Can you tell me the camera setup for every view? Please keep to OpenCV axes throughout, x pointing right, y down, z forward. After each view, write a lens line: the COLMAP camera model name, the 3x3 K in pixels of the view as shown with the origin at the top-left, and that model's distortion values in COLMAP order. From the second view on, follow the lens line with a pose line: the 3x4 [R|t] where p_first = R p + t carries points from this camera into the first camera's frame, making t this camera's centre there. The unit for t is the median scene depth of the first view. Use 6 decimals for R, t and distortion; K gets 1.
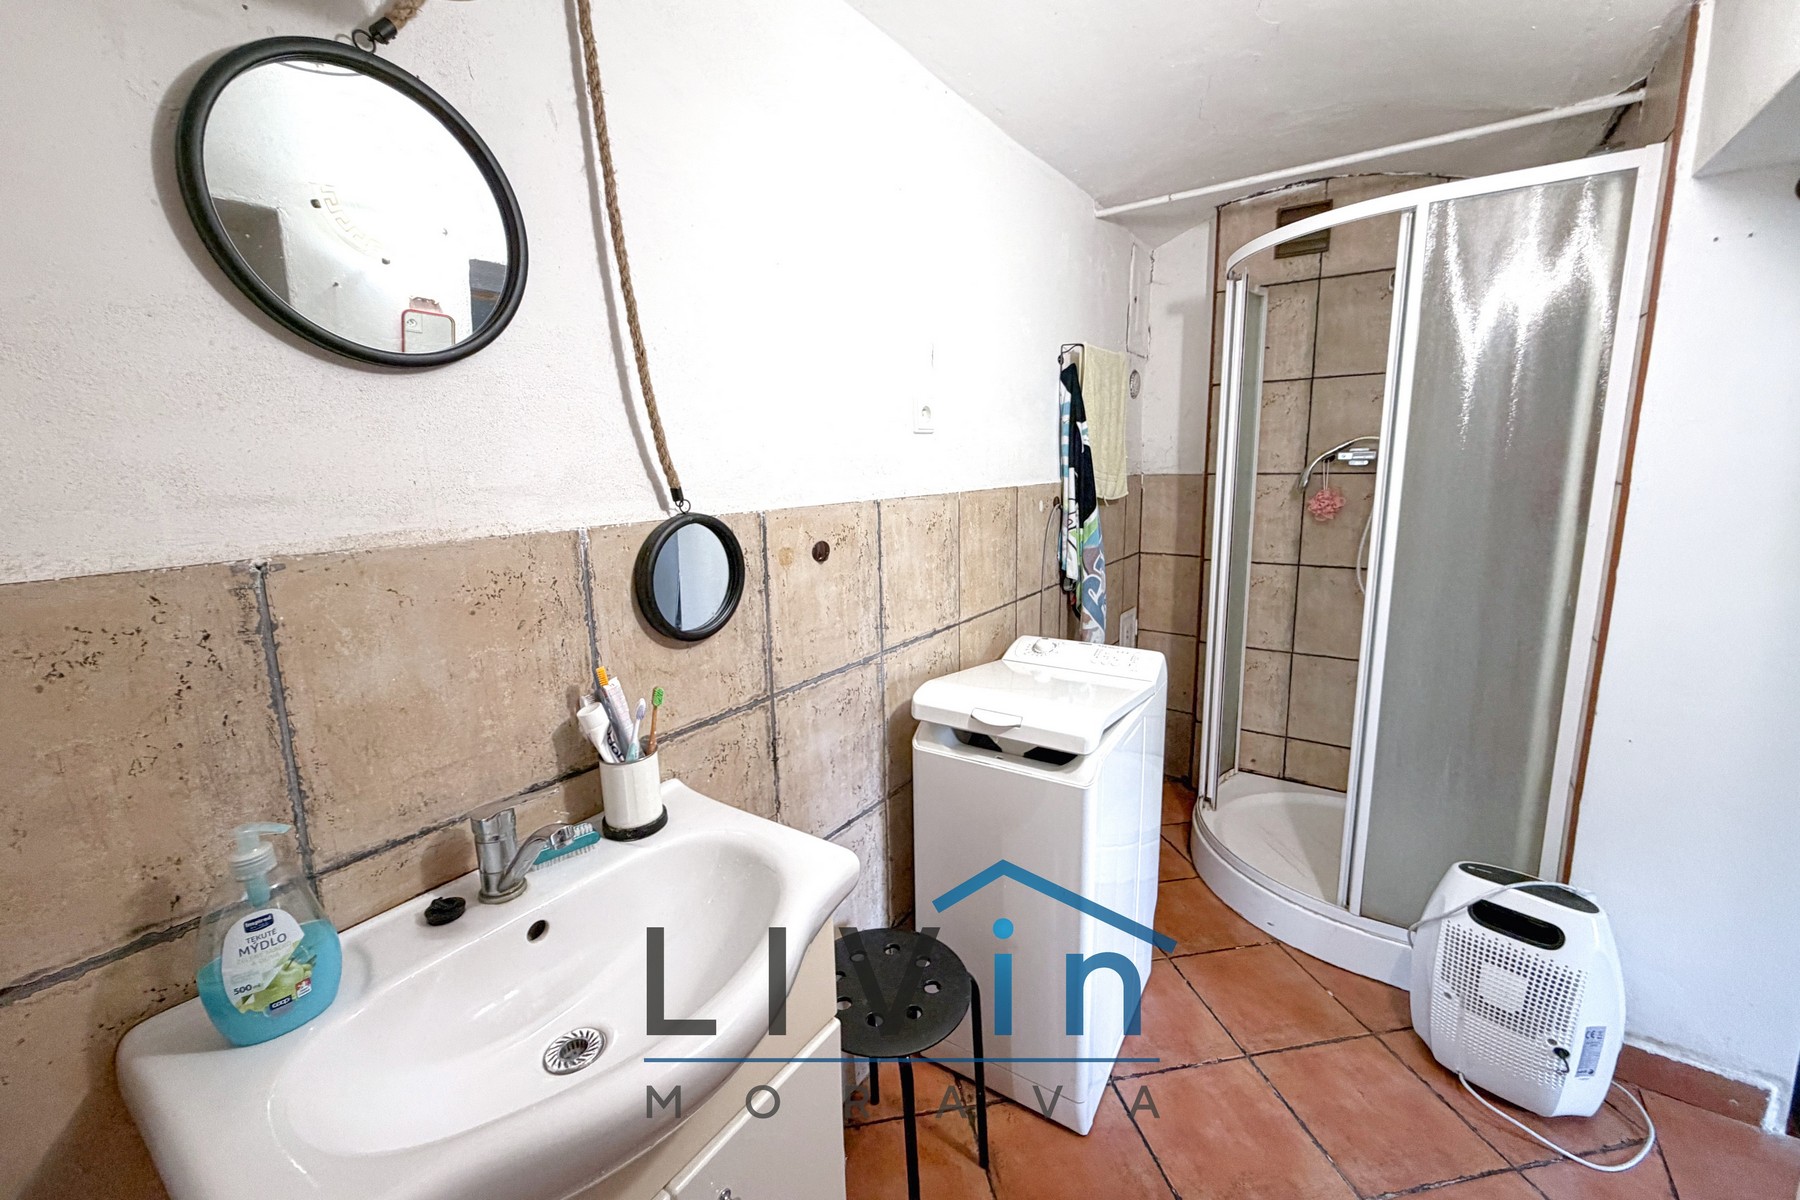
lens RADIAL K [[718.3, 0, 897.7], [0, 718.3, 577.3], [0, 0, 1]] dist [-0.000178, -0.000219]
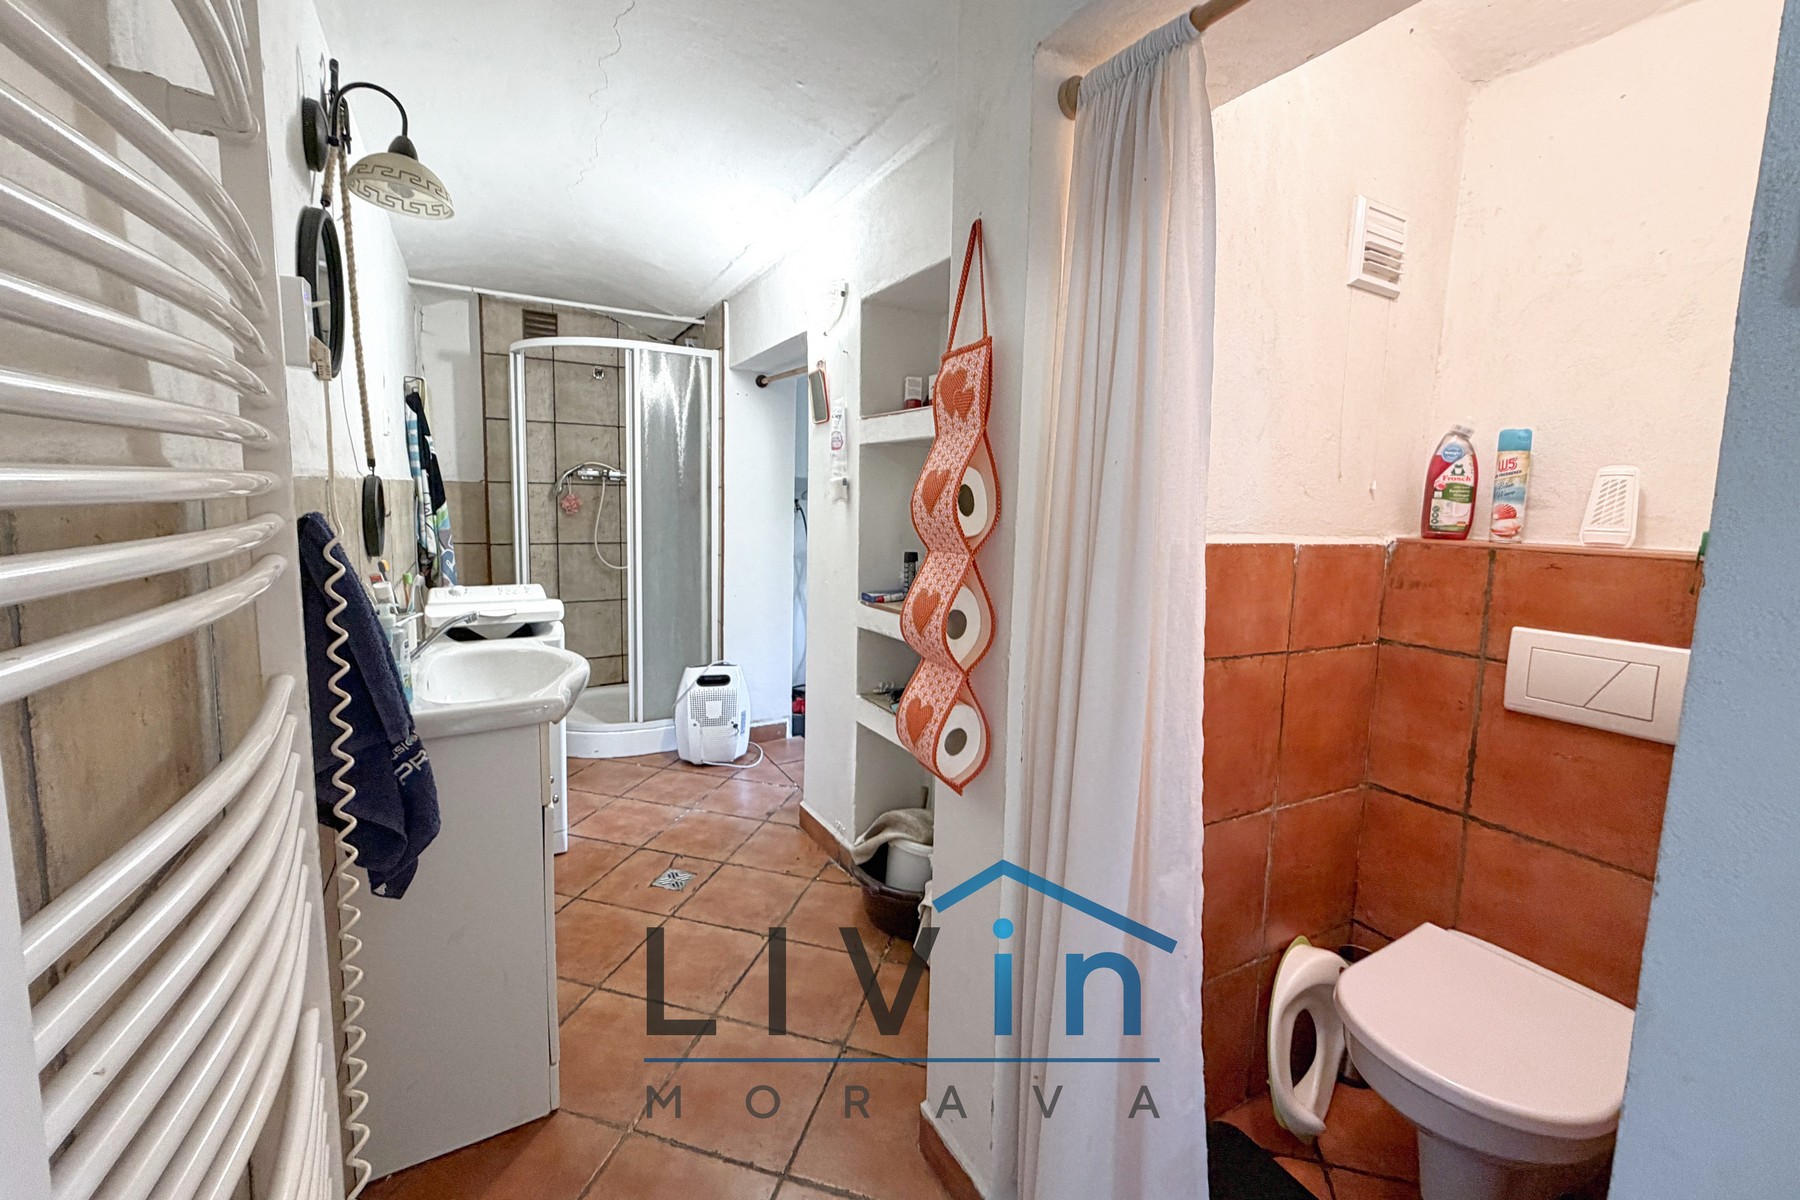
lens RADIAL K [[718.3, 0, 897.7], [0, 718.3, 577.3], [0, 0, 1]] dist [-0.000178, -0.000219]
pose [[0.421848, -0.074052, 0.903637, -0.605569], [0.114106, 0.993071, 0.028112, 0.108607], [-0.899458, 0.091251, 0.427375, -0.341373]]
